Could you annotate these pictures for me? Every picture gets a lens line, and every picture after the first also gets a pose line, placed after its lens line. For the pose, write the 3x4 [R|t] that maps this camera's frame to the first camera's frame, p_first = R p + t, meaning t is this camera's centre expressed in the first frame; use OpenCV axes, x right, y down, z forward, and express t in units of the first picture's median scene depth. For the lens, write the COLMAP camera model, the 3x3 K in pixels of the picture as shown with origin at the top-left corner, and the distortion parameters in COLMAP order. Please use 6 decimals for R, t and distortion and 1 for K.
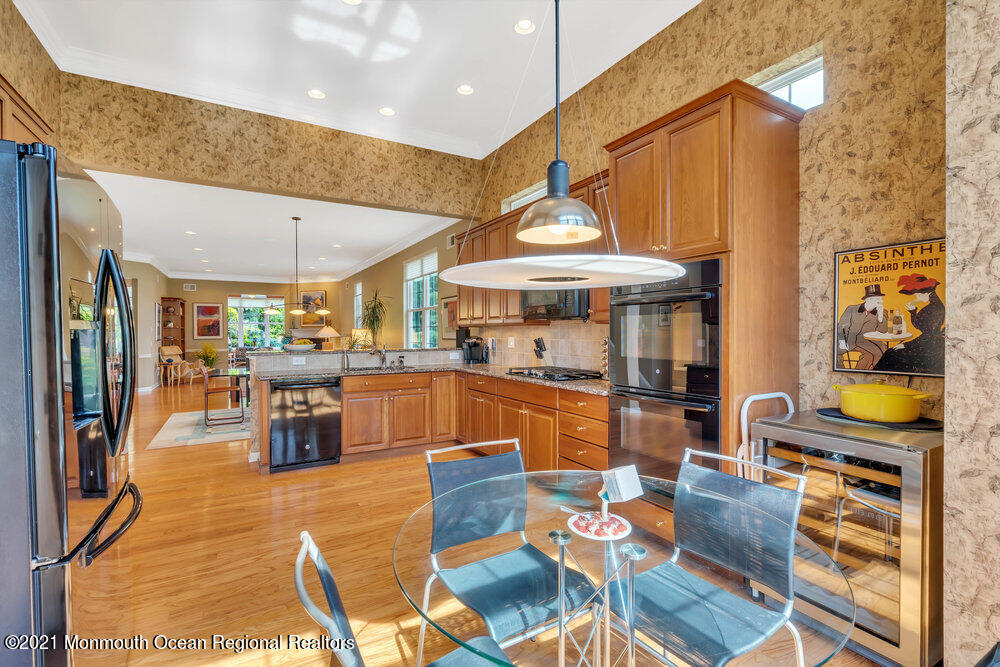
lens RADIAL K [[448.2, 0, 499.9], [0, 448.2, 335.4], [0, 0, 1]] dist [-0.002673, 0.000205]
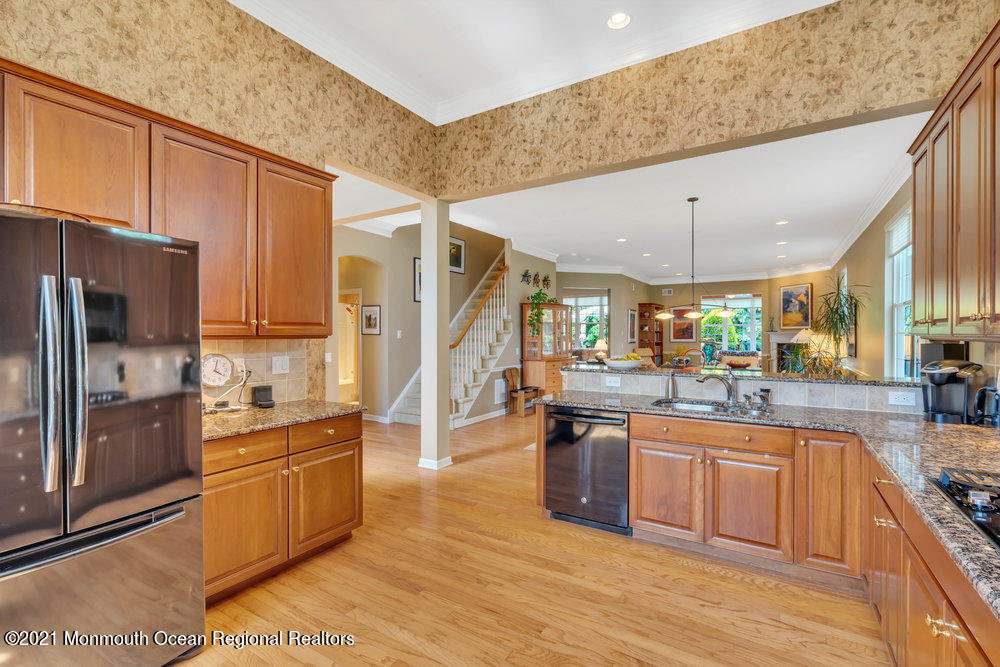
lens RADIAL K [[448.2, 0, 499.6], [0, 448.2, 335.3], [0, 0, 1]] dist [-0.002673, 0.000205]
pose [[0.469795, 0.009033, -0.882729, 0.144475], [-0.008834, 0.999946, 0.005531, -0.025519], [0.882731, 0.005200, 0.469850, 0.466491]]
